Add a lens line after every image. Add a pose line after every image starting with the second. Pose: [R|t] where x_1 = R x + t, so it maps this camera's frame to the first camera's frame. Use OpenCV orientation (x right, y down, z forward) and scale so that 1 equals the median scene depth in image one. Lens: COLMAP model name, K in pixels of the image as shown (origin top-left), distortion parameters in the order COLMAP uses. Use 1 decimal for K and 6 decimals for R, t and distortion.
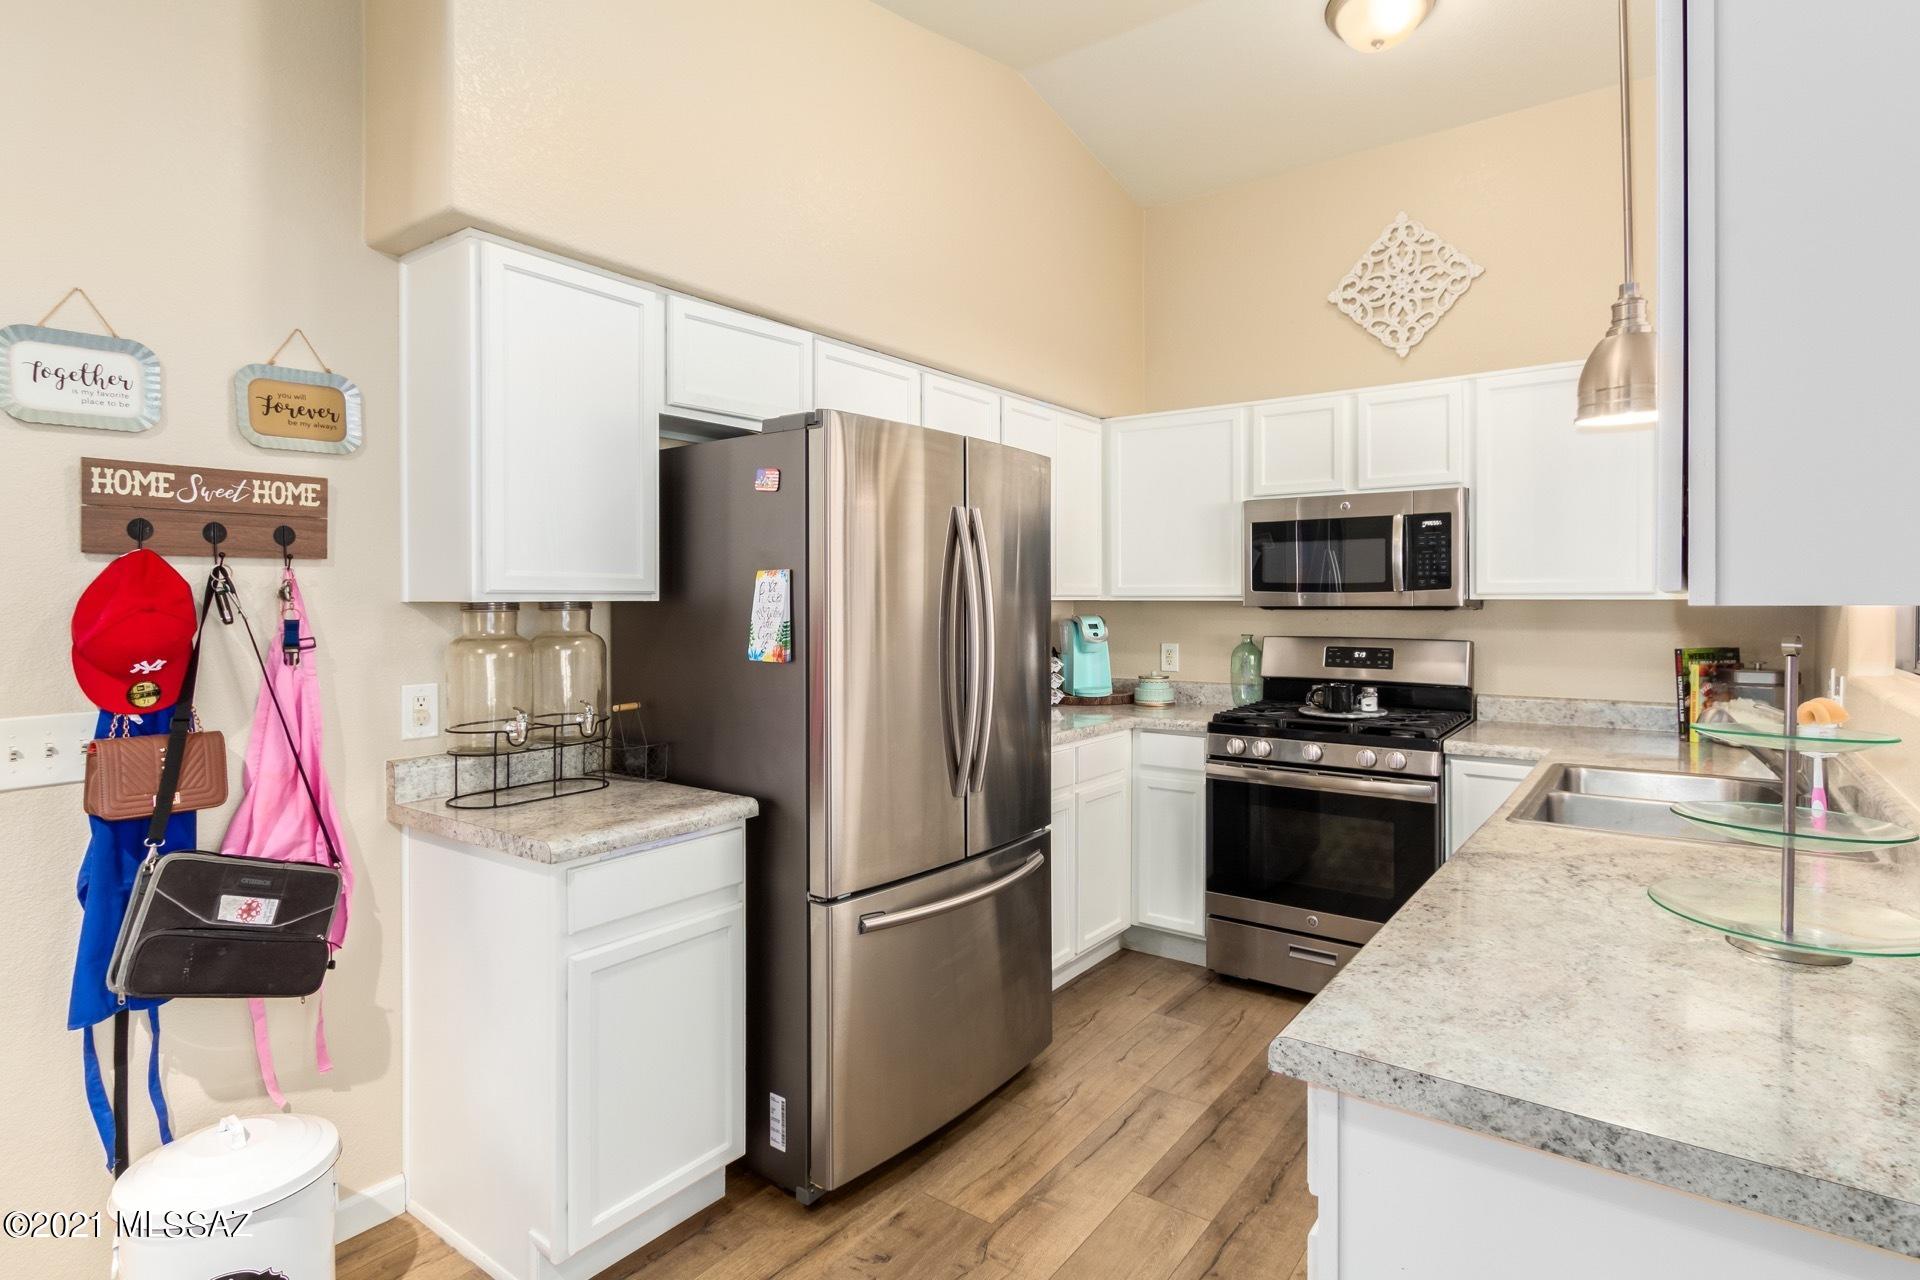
lens RADIAL K [[981.7, 0, 975.8], [0, 981.7, 606.3], [0, 0, 1]] dist [0.008407, -0.004215]
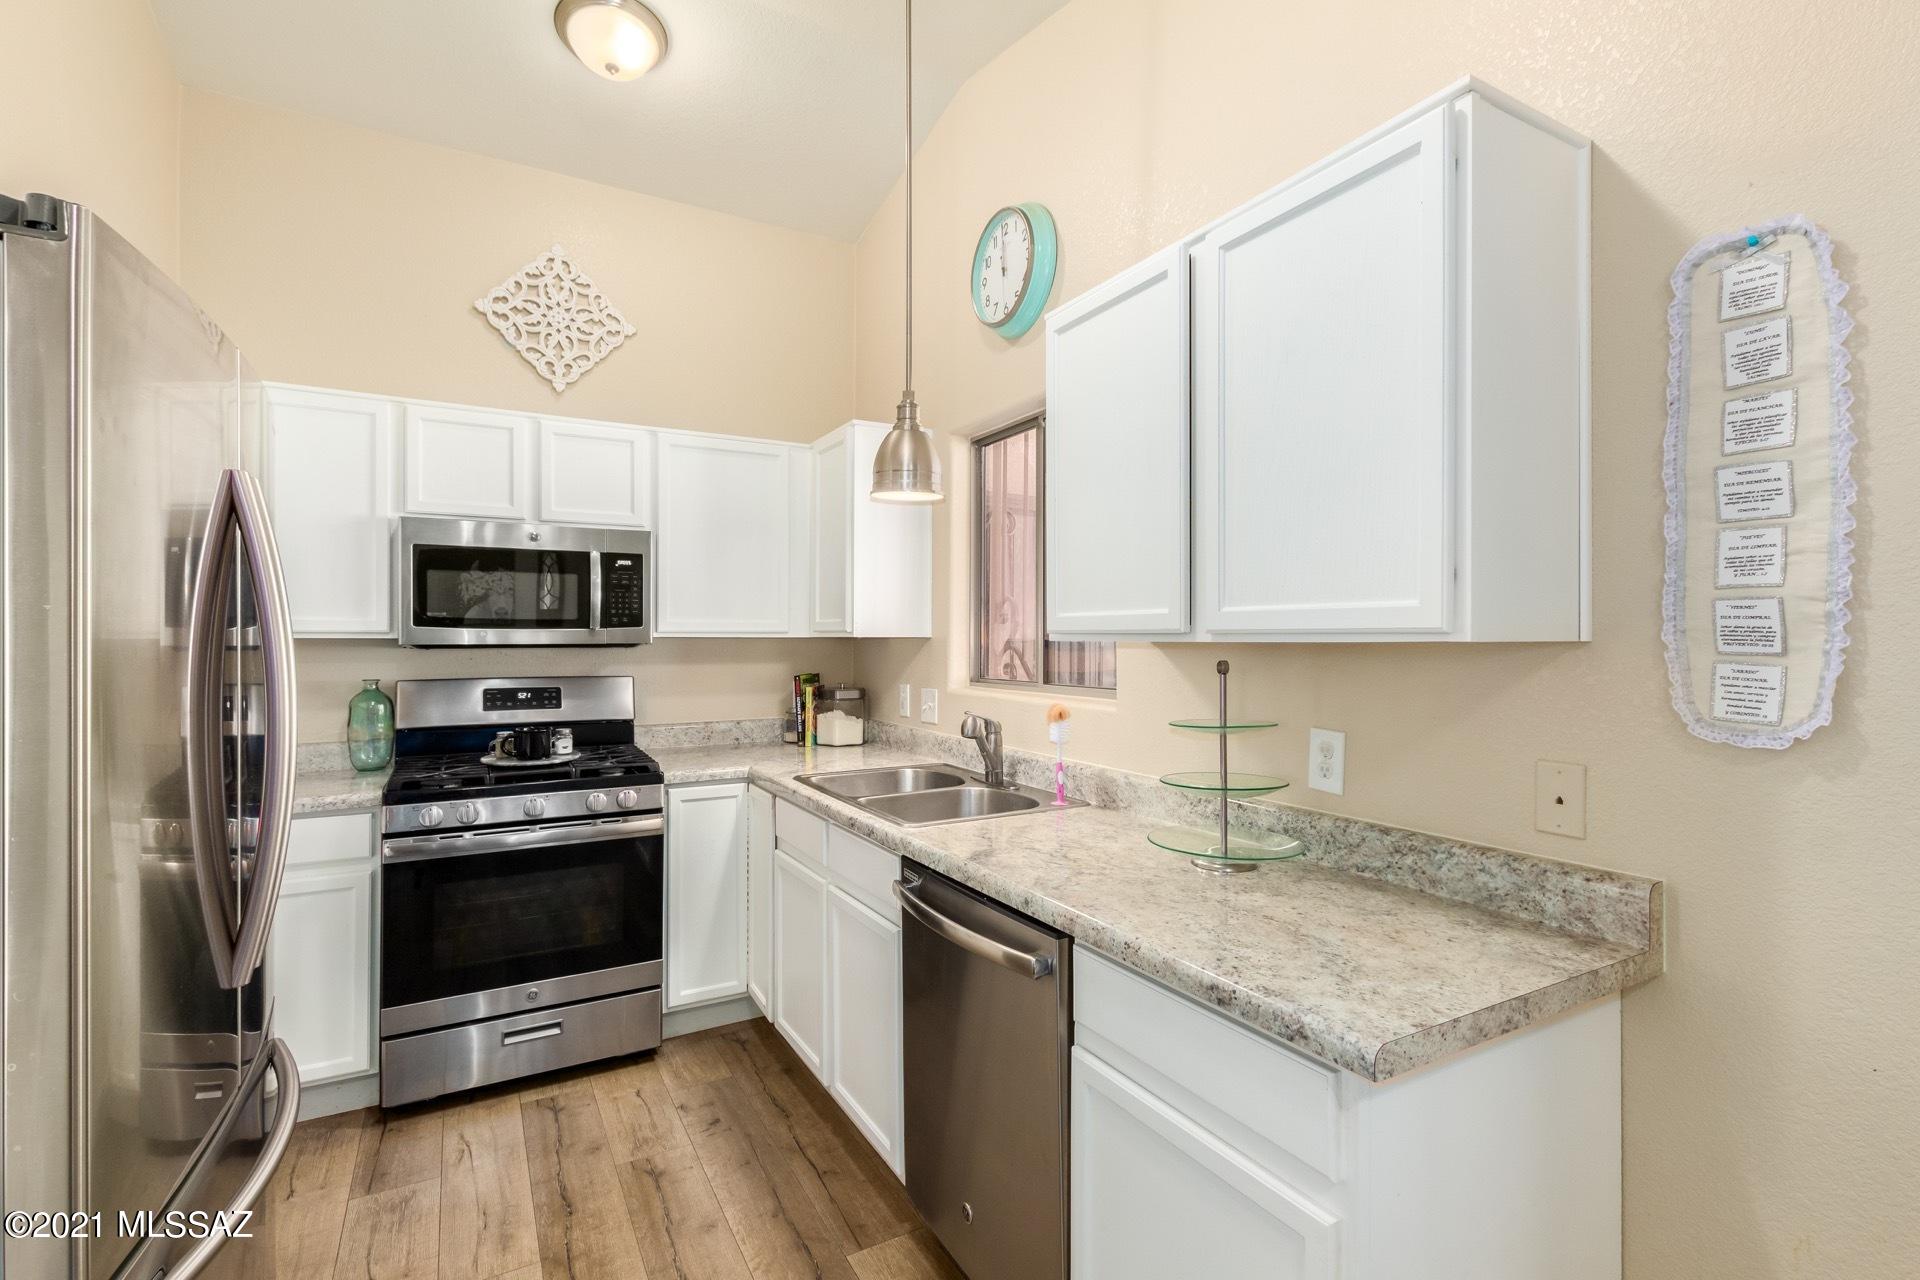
lens RADIAL K [[872.6, 0, 964.0], [0, 872.6, 634.3], [0, 0, 1]] dist [0.006725, -0.001667]
pose [[0.412324, 0.005411, 0.911021, -0.316895], [0.003912, 0.999963, -0.007710, -0.001879], [-0.911029, 0.006743, 0.412288, 0.432686]]
